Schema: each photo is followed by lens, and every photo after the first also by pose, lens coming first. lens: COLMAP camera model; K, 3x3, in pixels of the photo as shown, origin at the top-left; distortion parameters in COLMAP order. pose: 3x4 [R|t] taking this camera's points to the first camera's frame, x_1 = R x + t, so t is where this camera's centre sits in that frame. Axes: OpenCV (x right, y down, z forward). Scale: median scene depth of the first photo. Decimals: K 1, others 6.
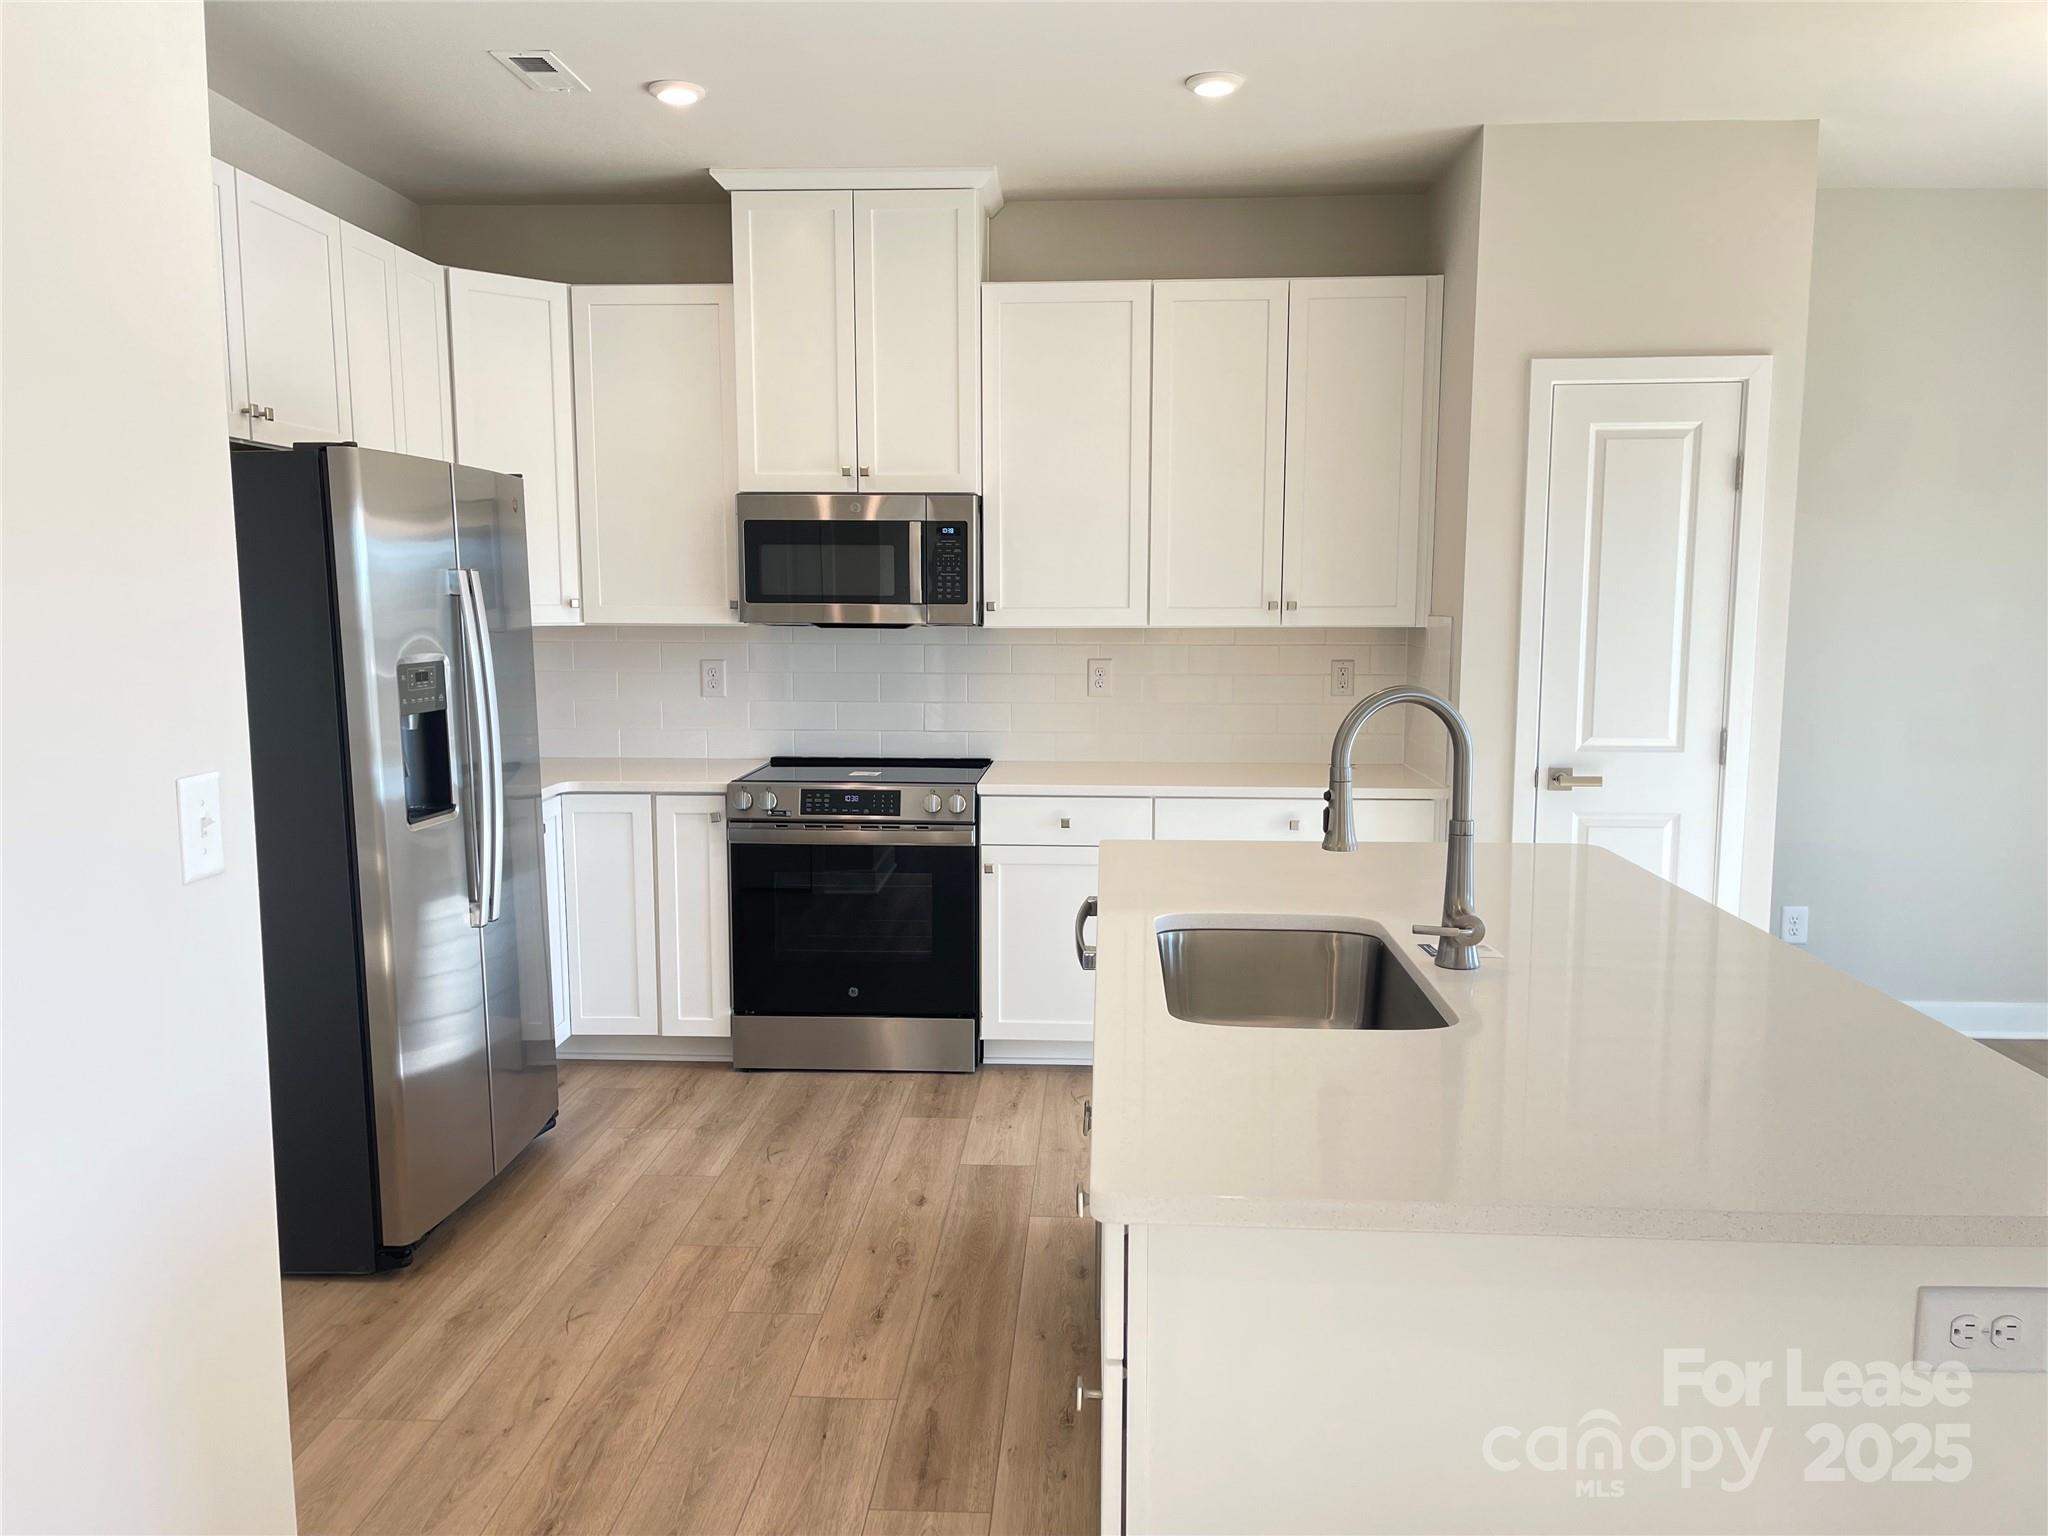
lens RADIAL K [[1550.2, 0, 1014.7], [0, 1550.2, 788.2], [0, 0, 1]] dist [0.035289, -0.026138]
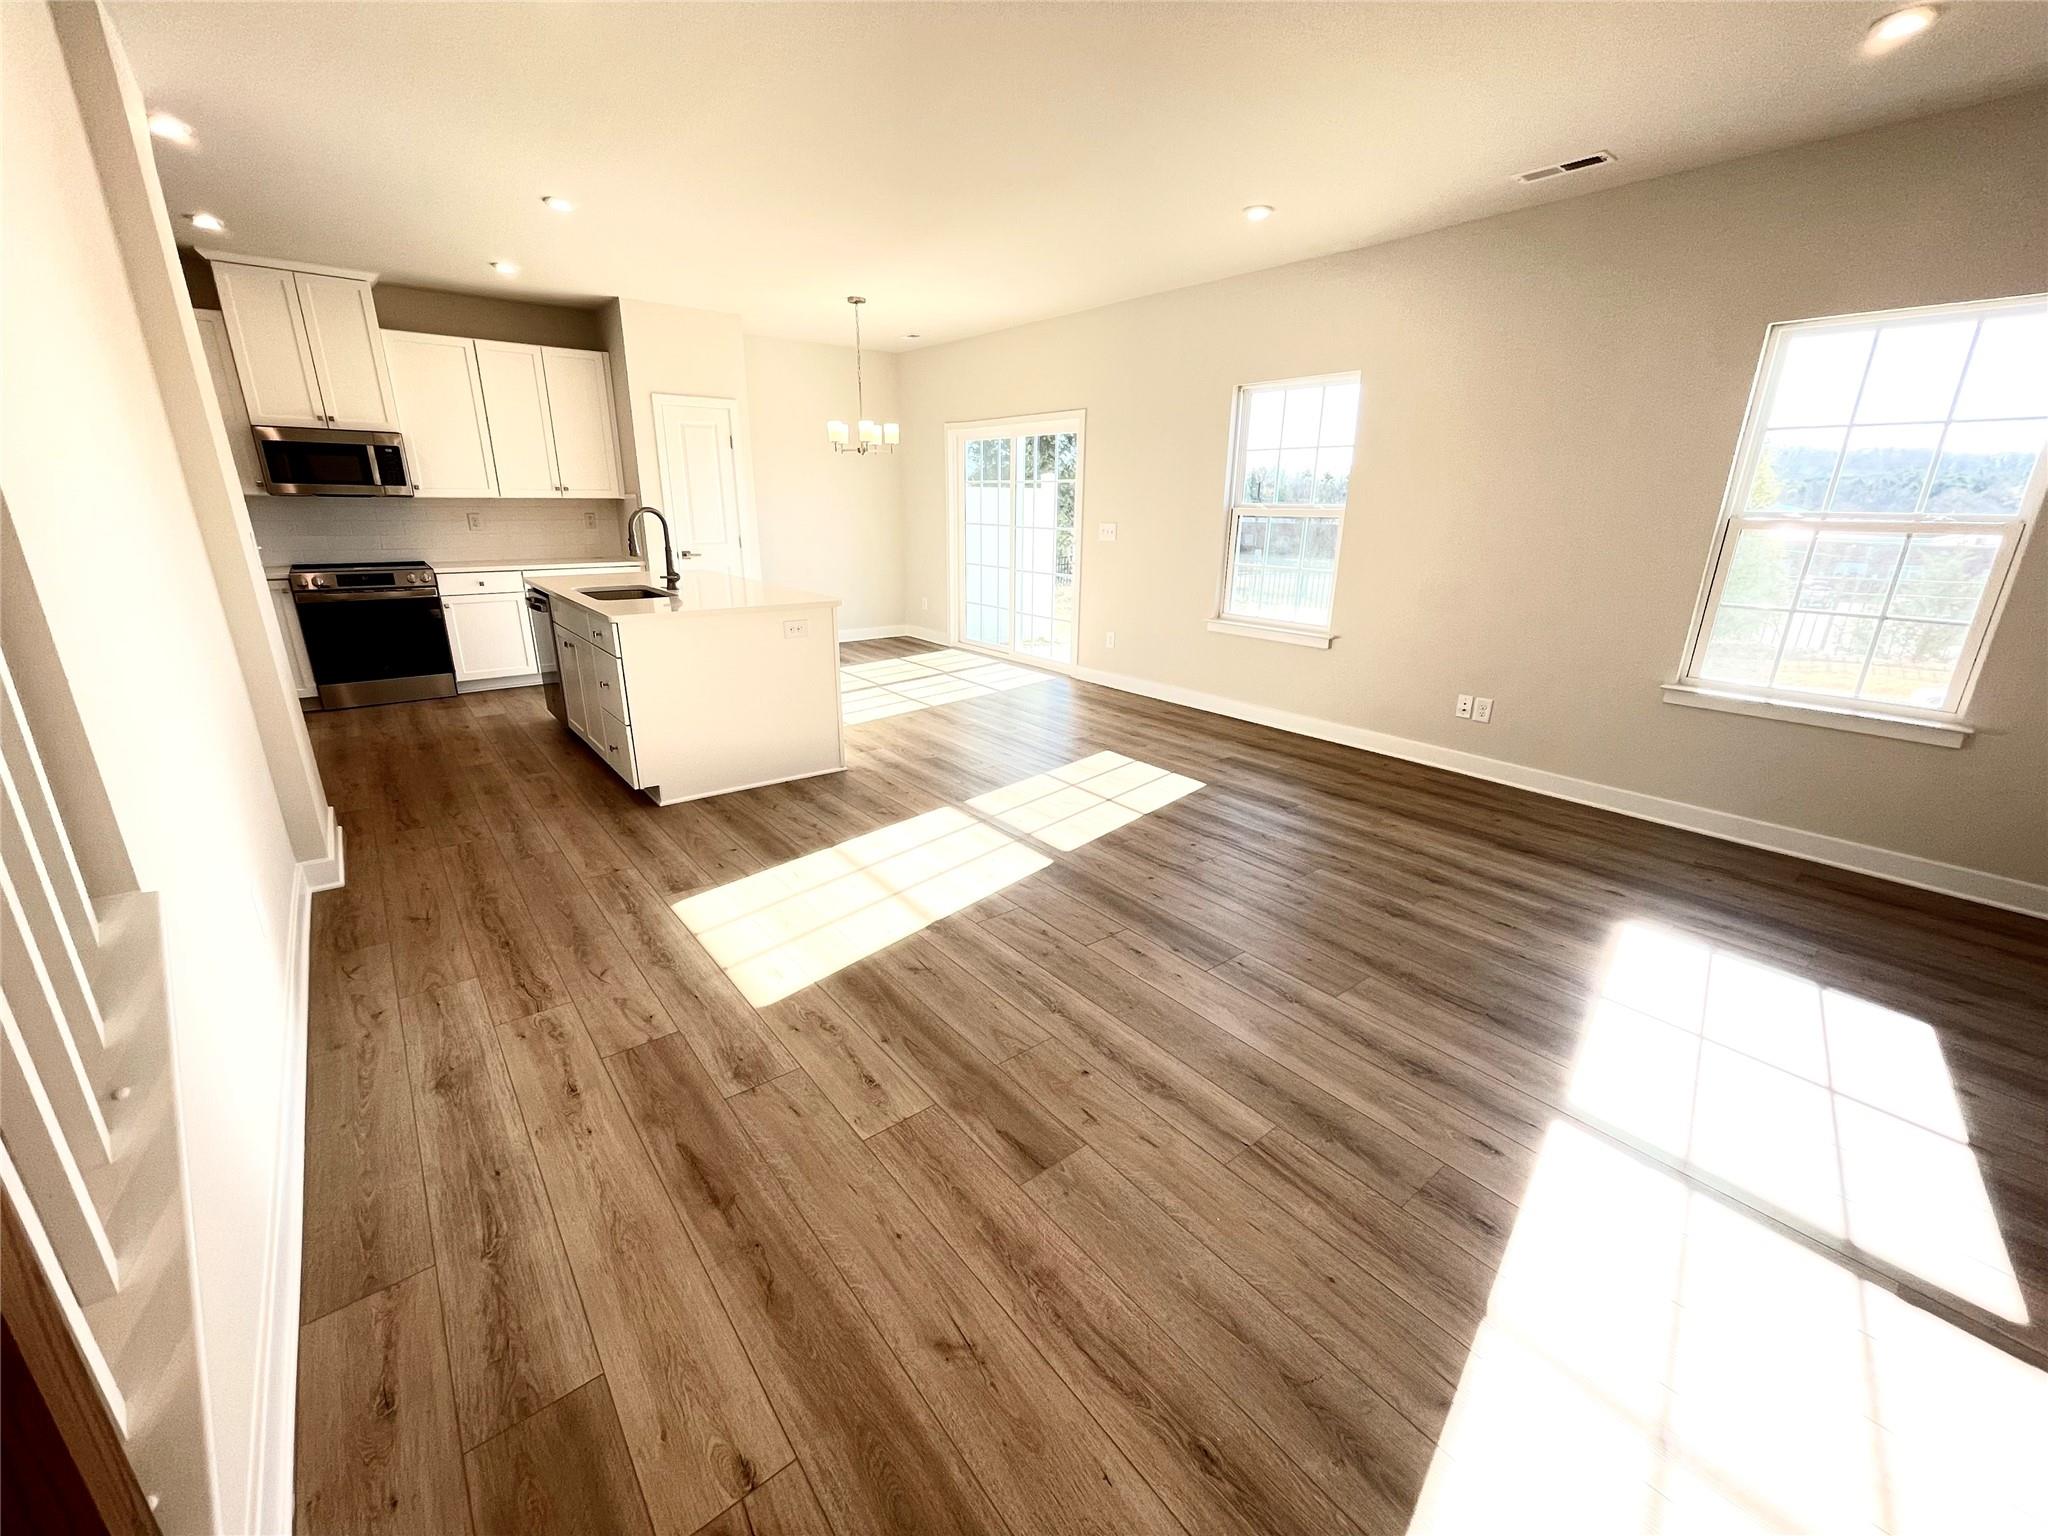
lens RADIAL K [[819.0, 0, 1012.7], [0, 819.0, 768.2], [0, 0, 1]] dist [-0.004945, 0.000313]
pose [[0.747315, -0.198273, 0.634199, -0.208702], [0.071994, 0.972985, 0.219355, 0.081644], [-0.660558, -0.118269, 0.741401, -0.490701]]
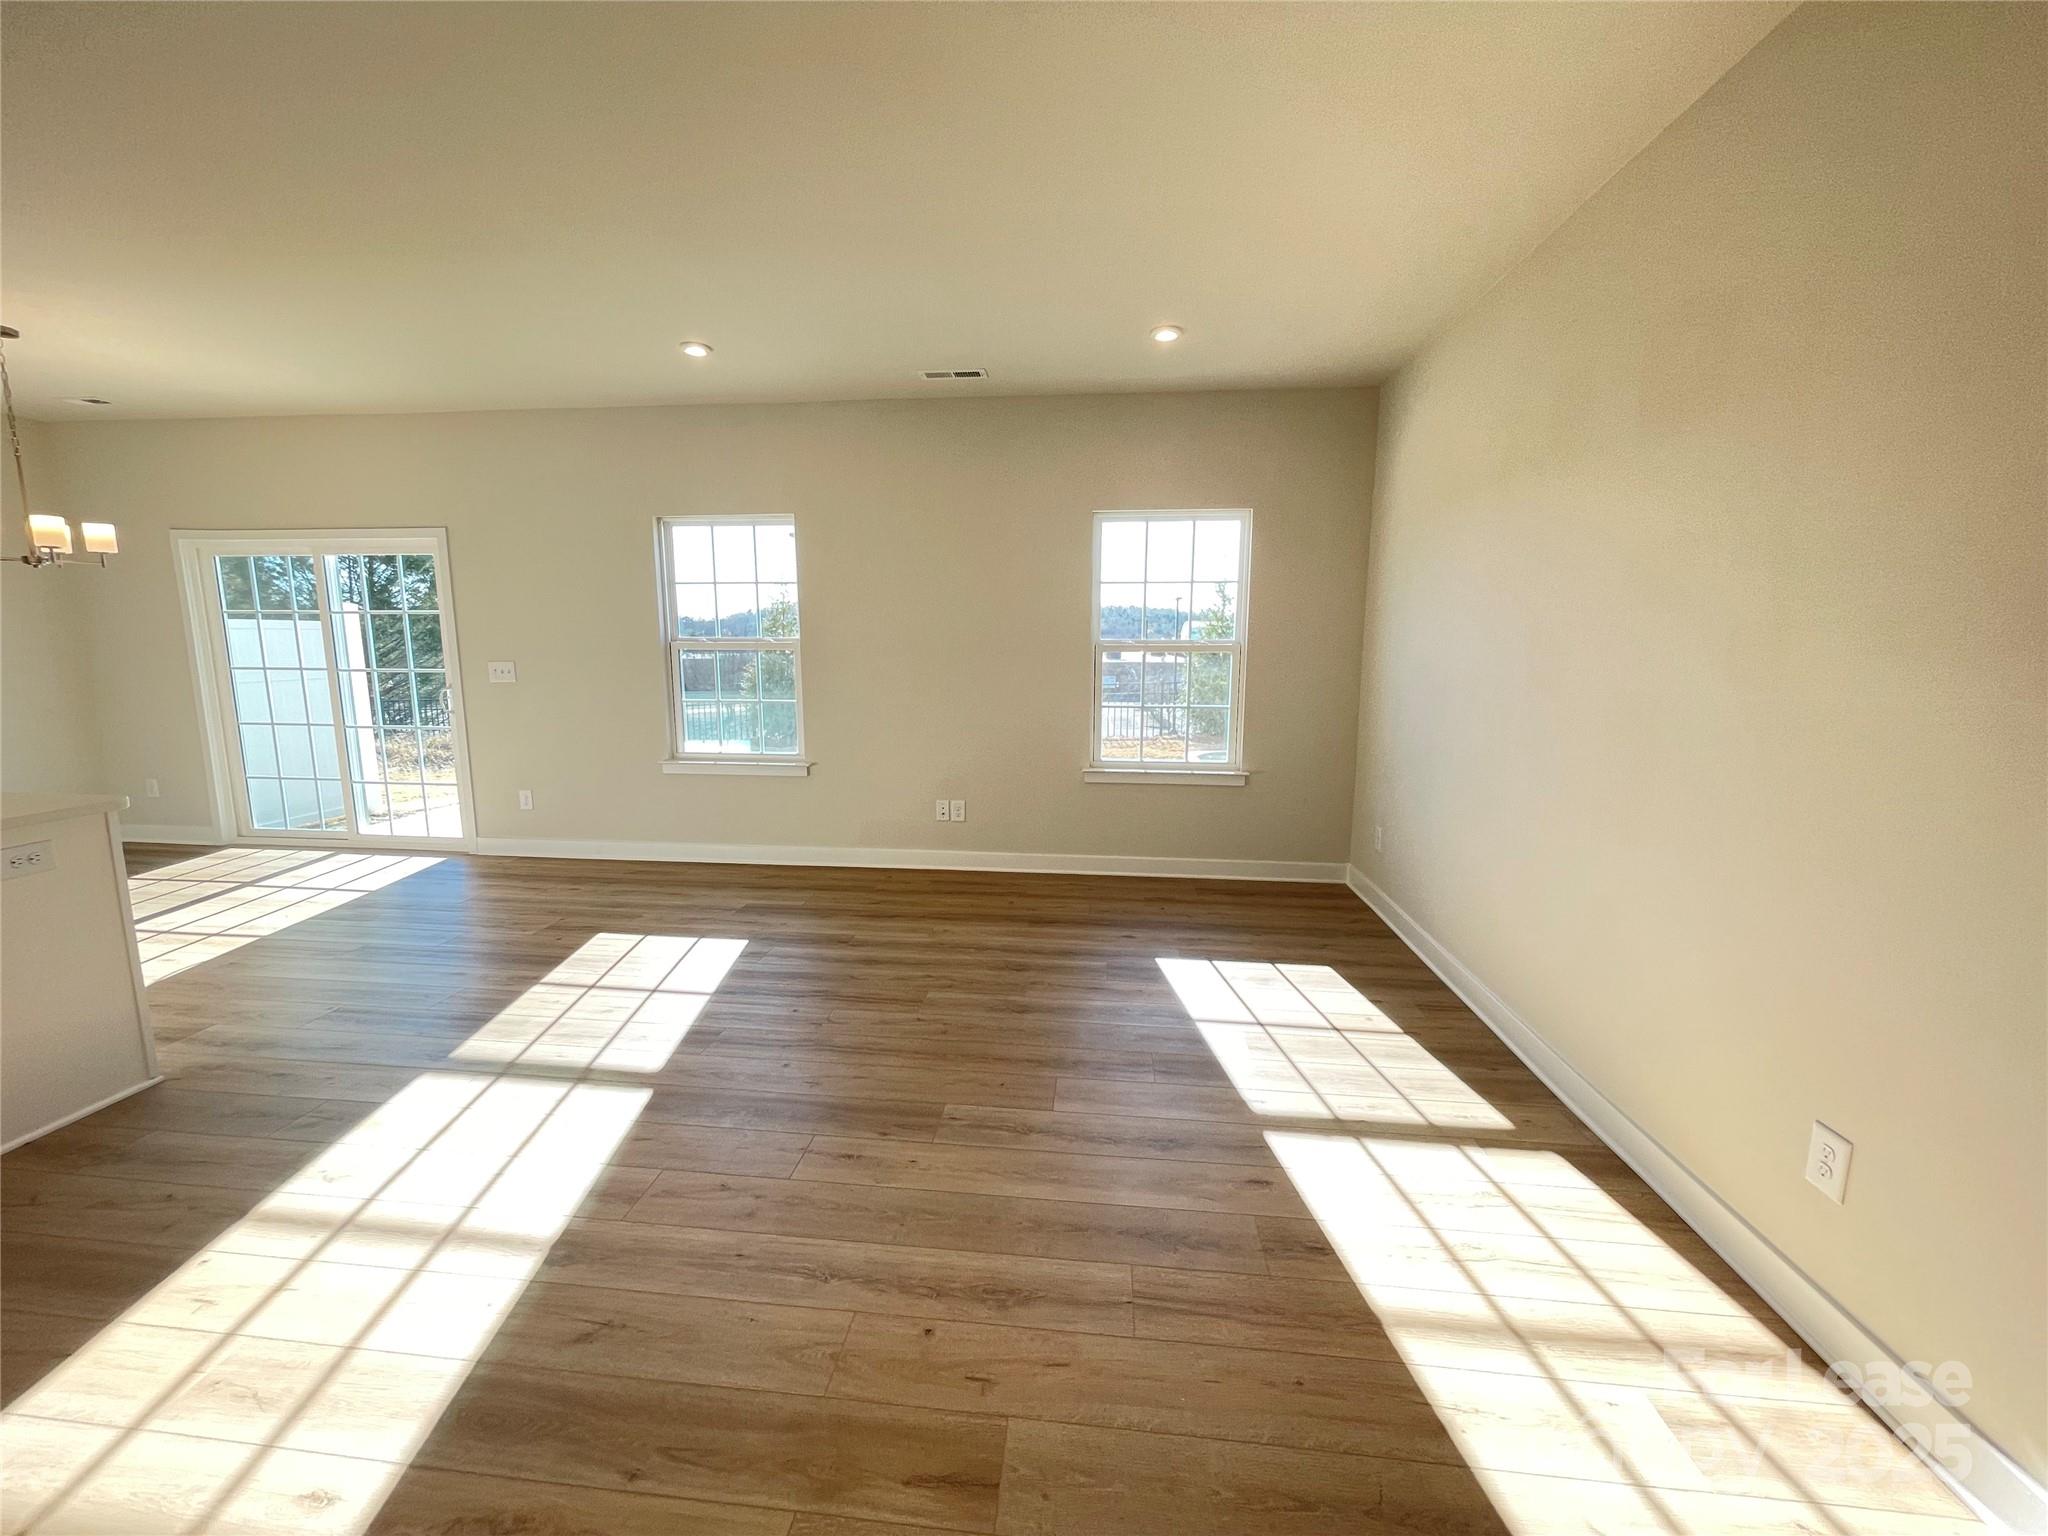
lens RADIAL K [[819.0, 0, 1013.7], [0, 819.0, 773.3], [0, 0, 1]] dist [-0.004945, 0.000313]
pose [[0.050730, -0.161421, 0.985581, -0.235480], [0.121955, 0.980468, 0.154306, 0.057879], [-0.991238, 0.112369, 0.069425, -0.296009]]
